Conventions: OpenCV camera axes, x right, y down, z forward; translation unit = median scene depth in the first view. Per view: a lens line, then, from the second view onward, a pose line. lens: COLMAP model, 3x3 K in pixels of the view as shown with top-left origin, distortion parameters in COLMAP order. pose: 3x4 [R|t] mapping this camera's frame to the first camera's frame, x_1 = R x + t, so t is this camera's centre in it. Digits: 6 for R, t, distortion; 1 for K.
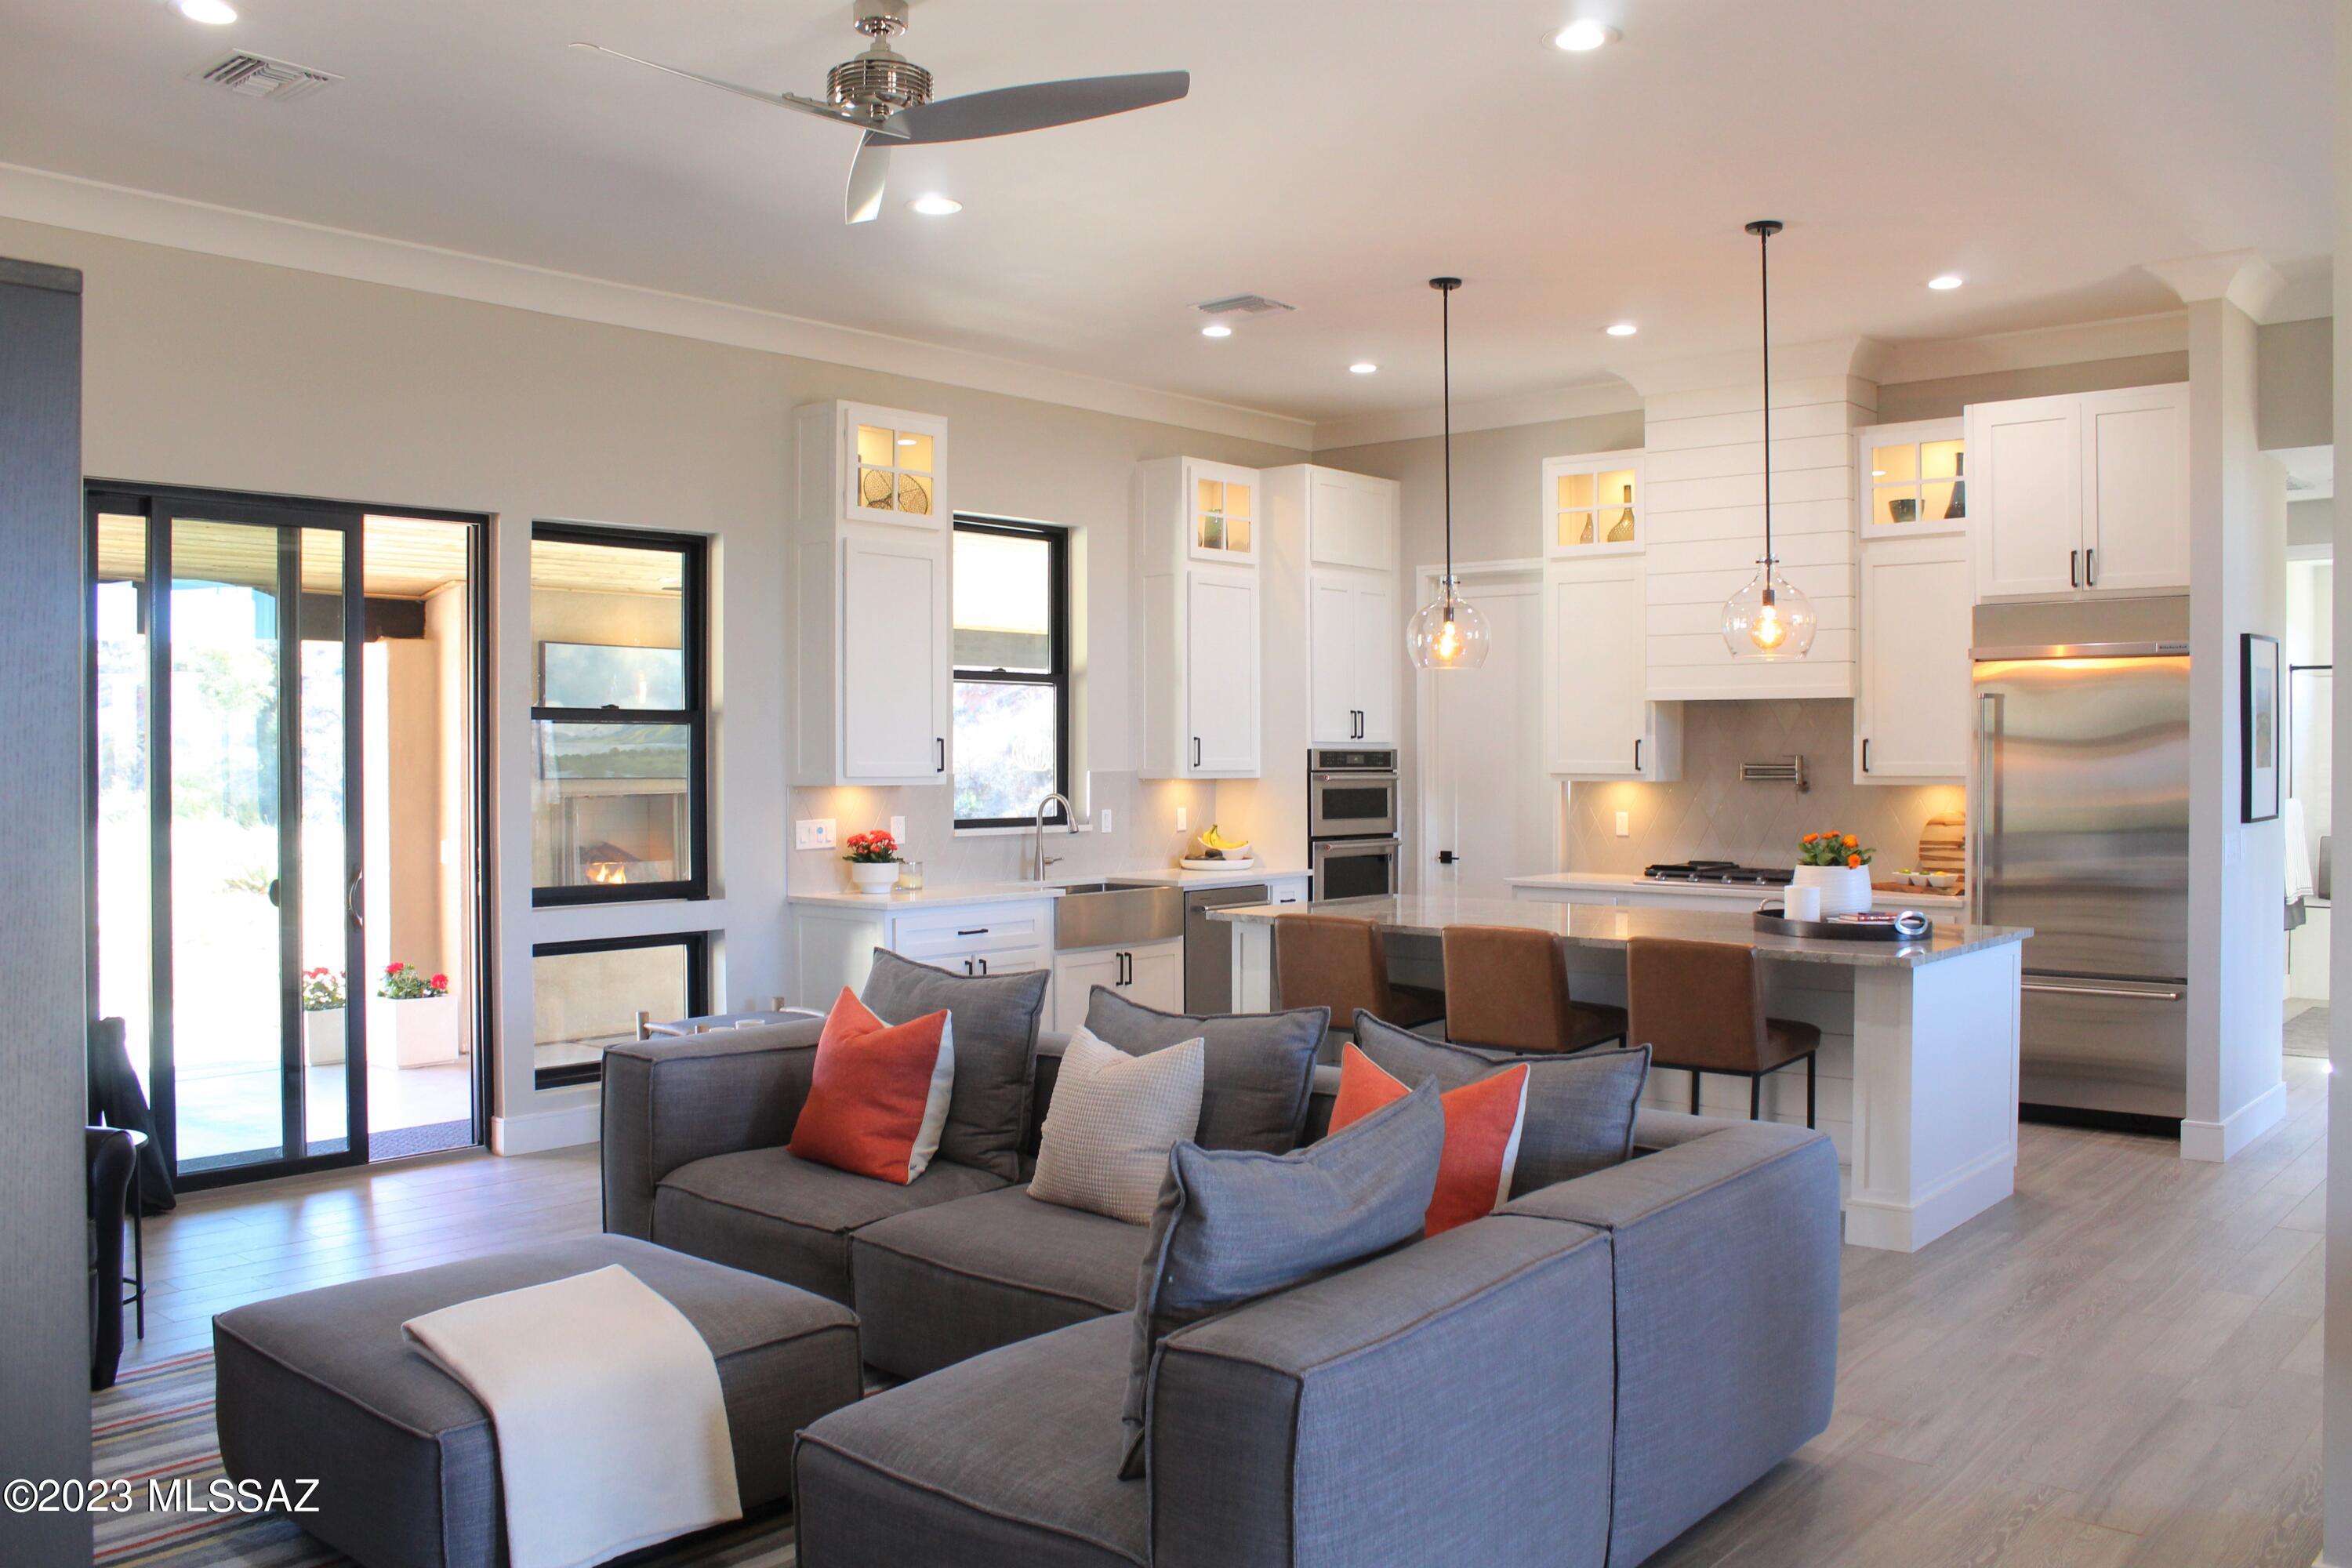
lens RADIAL K [[1920.5, 0, 1172.8], [0, 1920.5, 800.4], [0, 0, 1]] dist [-0.165920, 0.134113]
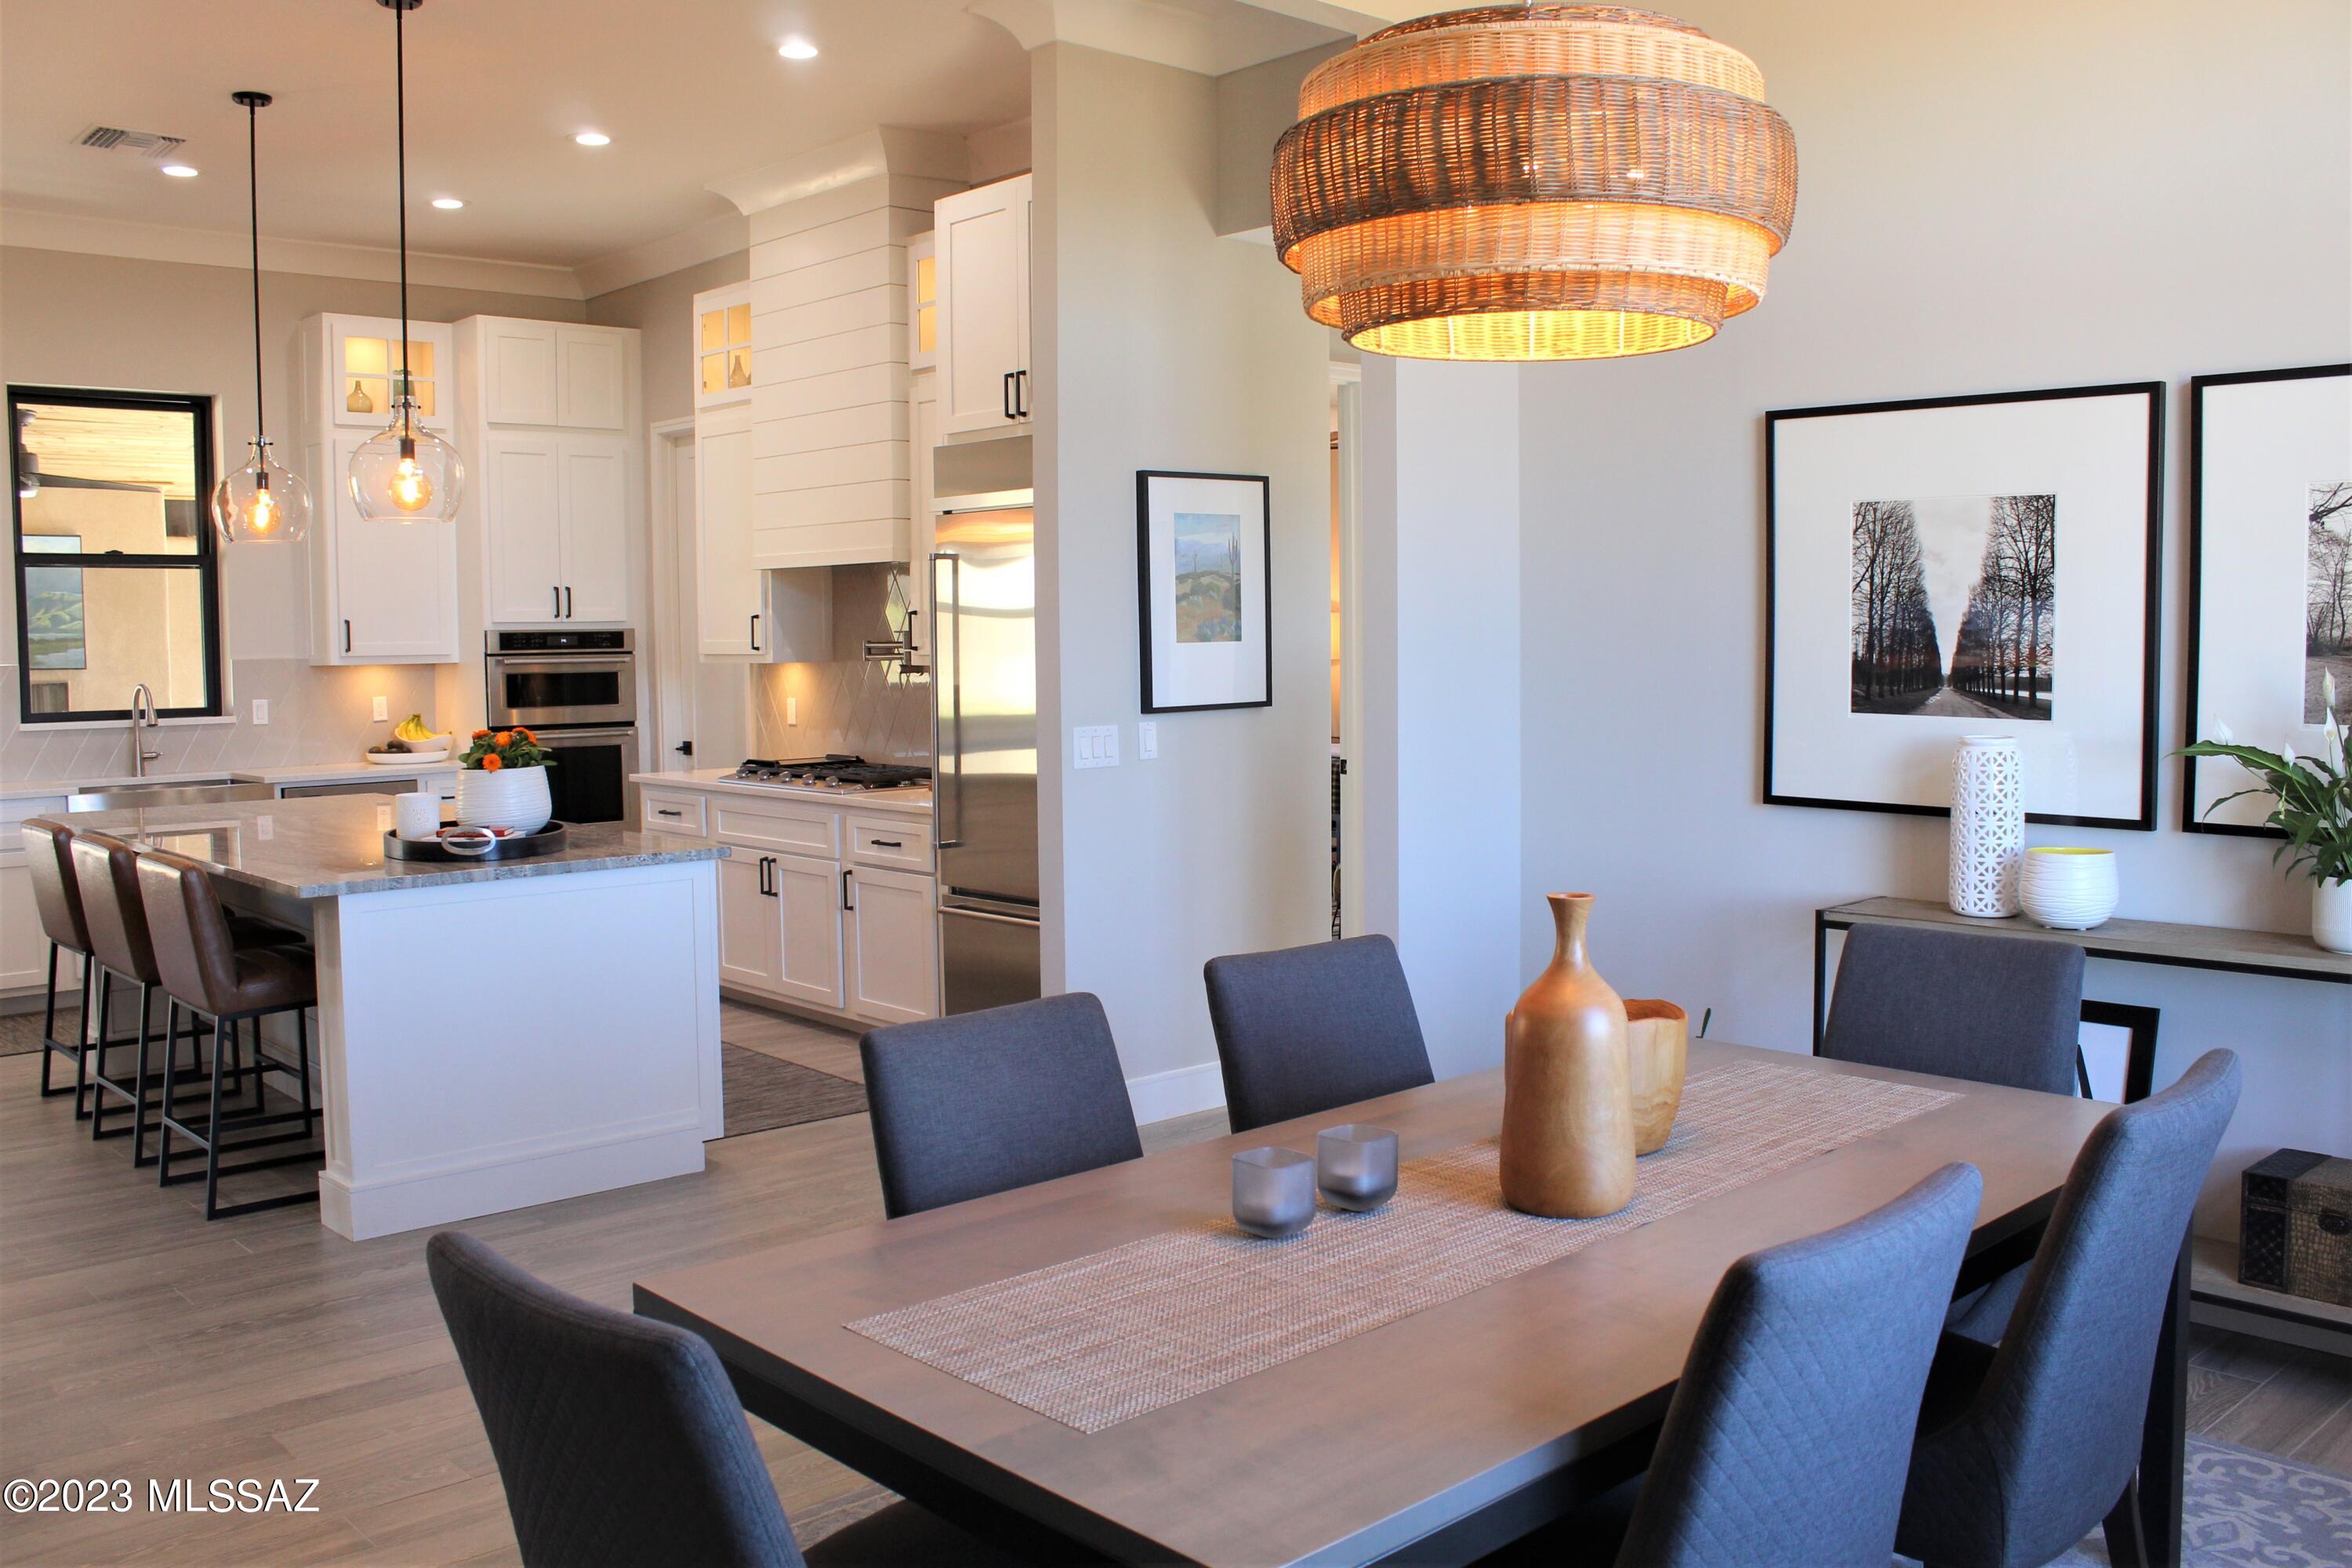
lens RADIAL K [[1920.5, 0, 1150.2], [0, 1920.5, 785.1], [0, 0, 1]] dist [-0.165920, 0.134113]
pose [[0.995418, -0.000848, -0.095611, 0.497179], [0.006489, 0.998255, 0.058700, -0.004135], [0.095395, -0.059052, 0.993686, 0.144075]]
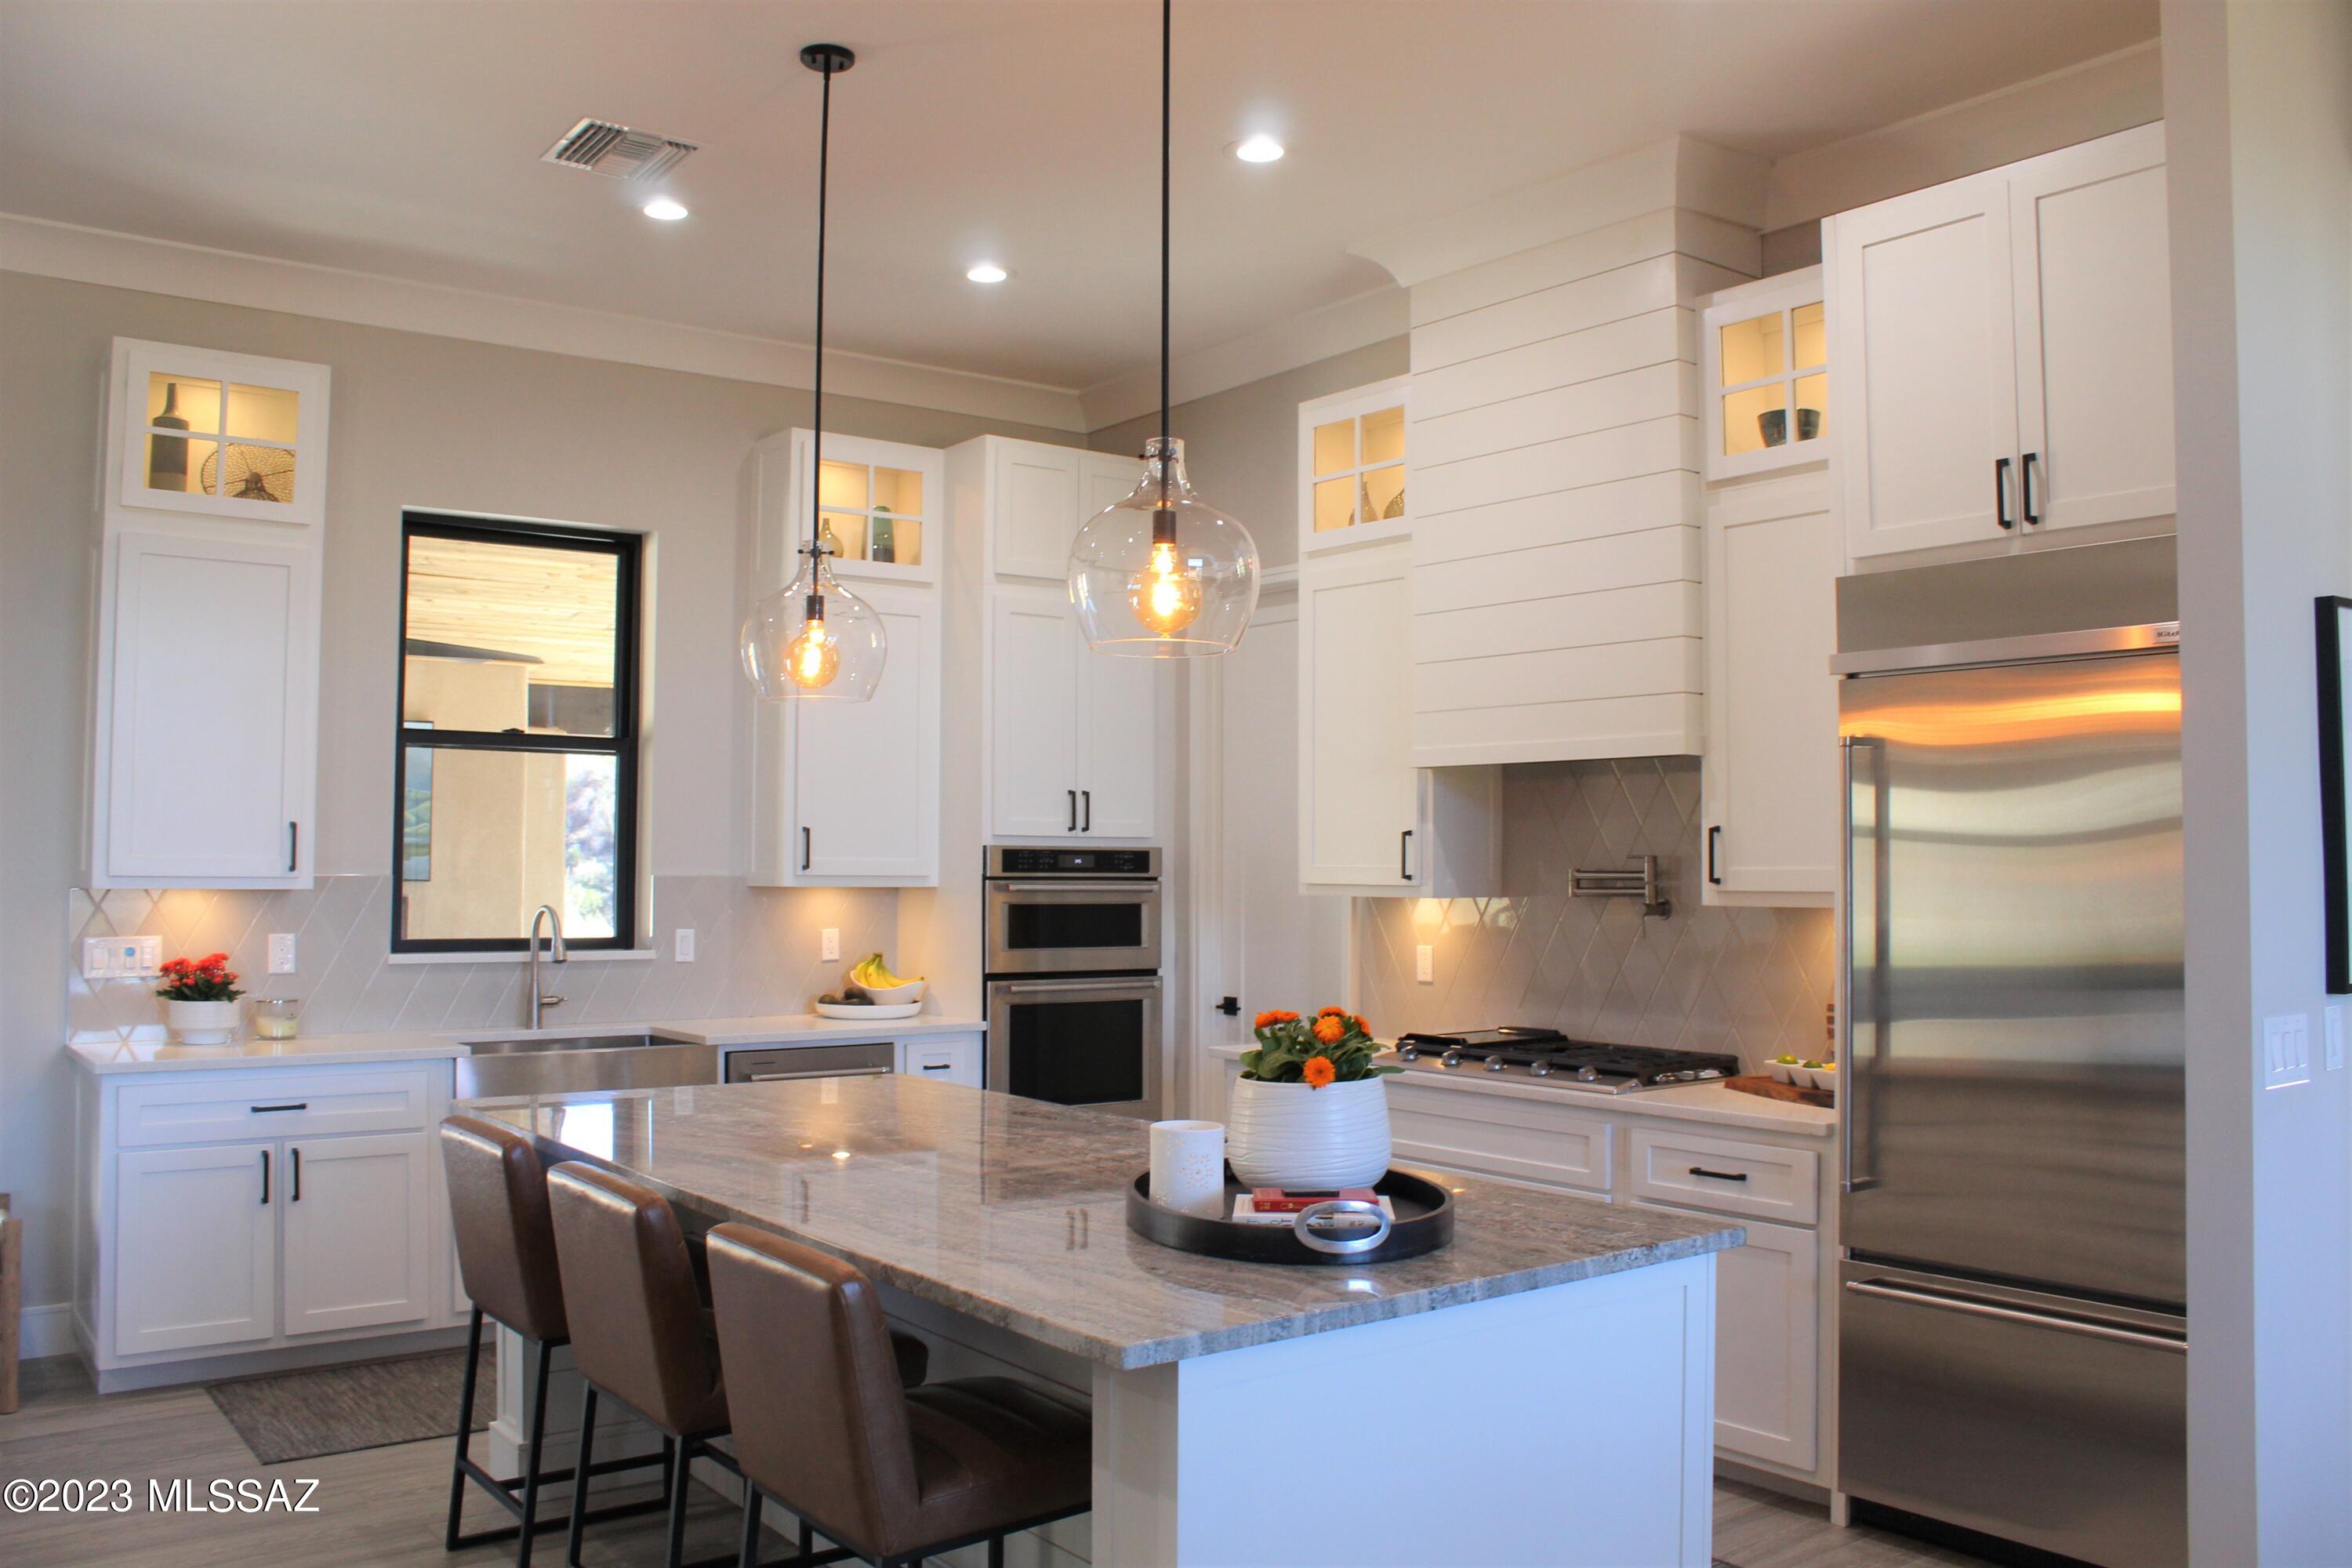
lens RADIAL K [[1920.5, 0, 1164.6], [0, 1920.5, 780.6], [0, 0, 1]] dist [-0.165920, 0.134113]
pose [[0.979445, -0.002579, -0.201697, 0.287766], [-0.010483, 0.997916, -0.063665, -0.007325], [0.201441, 0.064471, 0.977377, 0.359126]]
